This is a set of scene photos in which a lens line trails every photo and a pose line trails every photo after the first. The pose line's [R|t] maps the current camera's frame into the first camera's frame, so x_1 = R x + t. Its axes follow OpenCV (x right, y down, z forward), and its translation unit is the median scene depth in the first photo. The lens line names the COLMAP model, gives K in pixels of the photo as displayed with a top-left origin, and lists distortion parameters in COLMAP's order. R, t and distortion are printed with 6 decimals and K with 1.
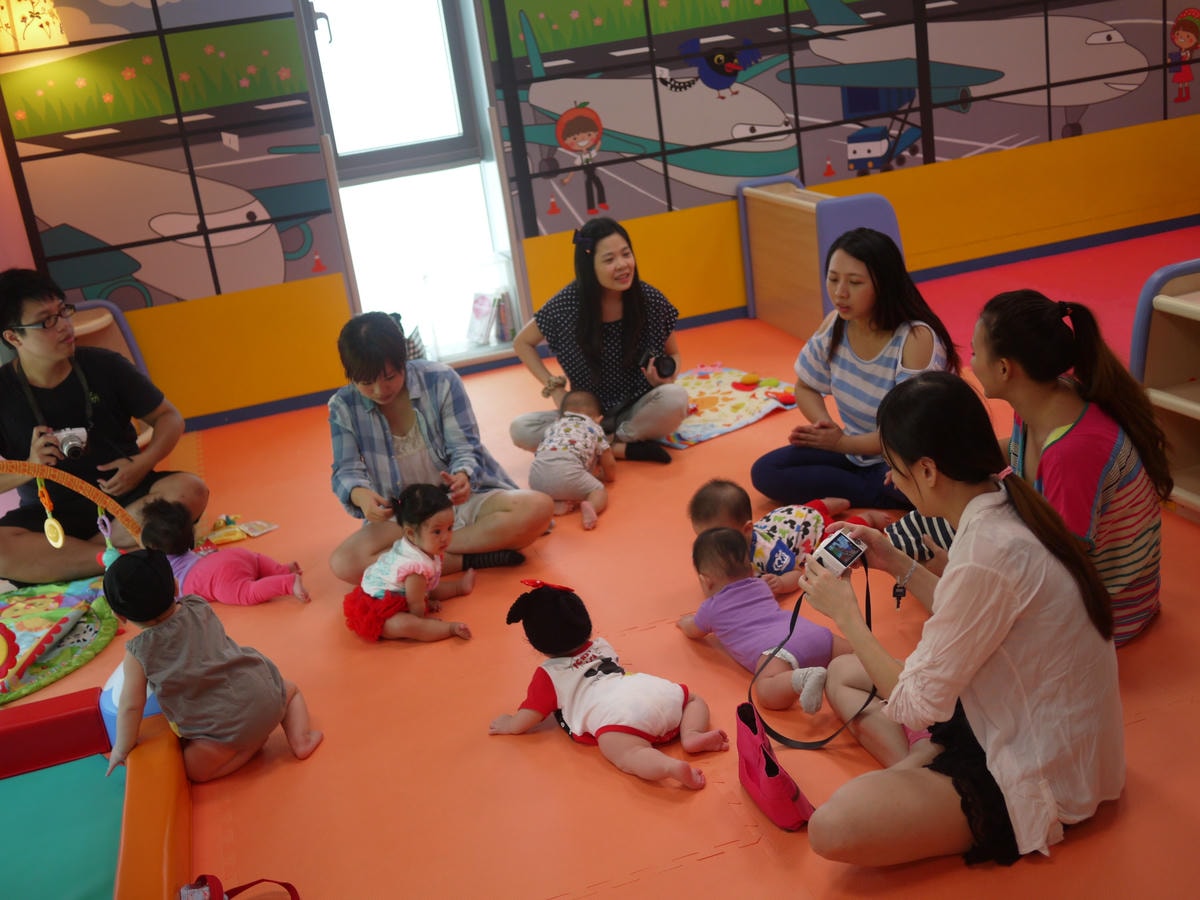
lens RADIAL K [[1374.3, 0, 600.0], [0, 1374.3, 450.0], [0, 0, 1]] dist [0.000393, 0.001016]
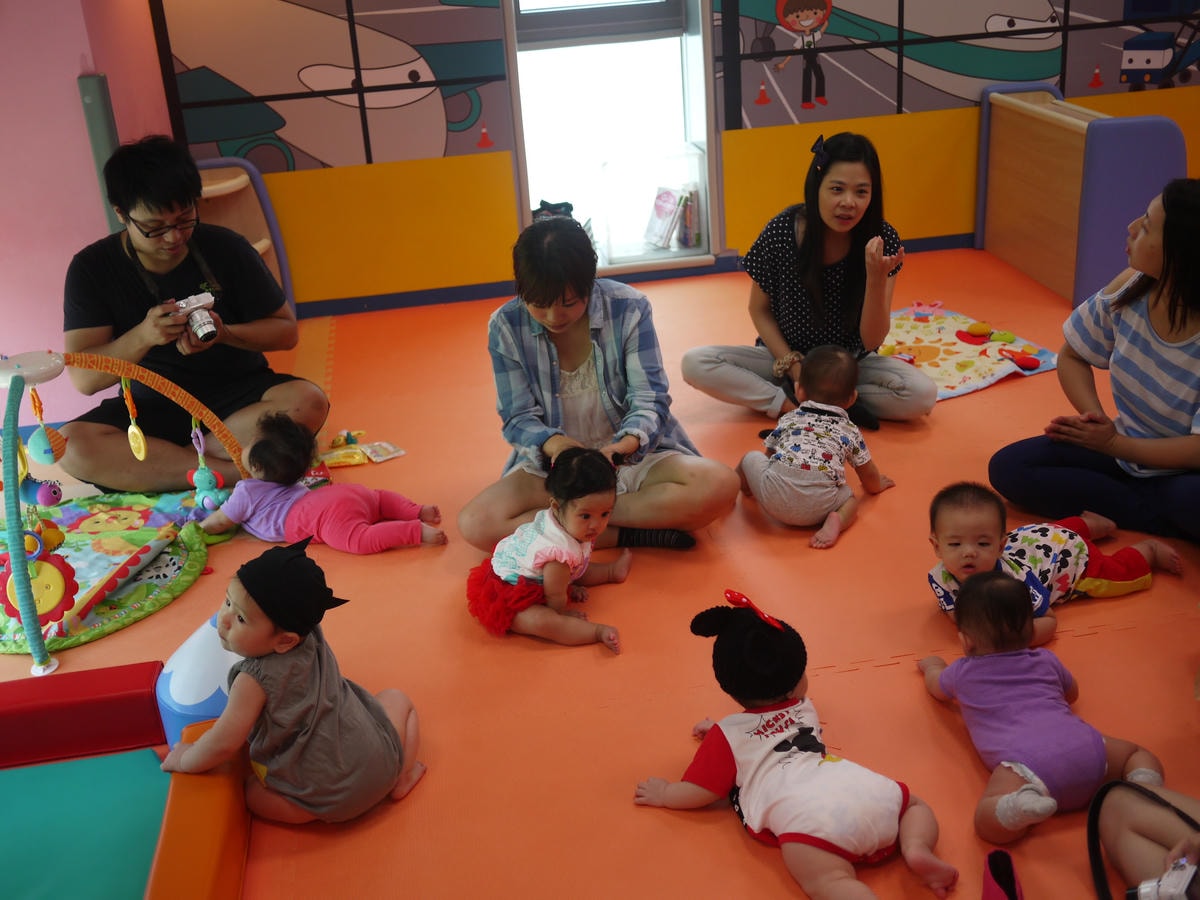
lens RADIAL K [[1398.7, 0, 600.0], [0, 1398.7, 450.0], [0, 0, 1]] dist [-0.015793, 0.050911]
pose [[0.988188, 0.116106, -0.100015, -0.023739], [-0.107222, 0.990148, 0.090053, -0.029850], [0.109485, -0.078265, 0.990902, 0.127556]]
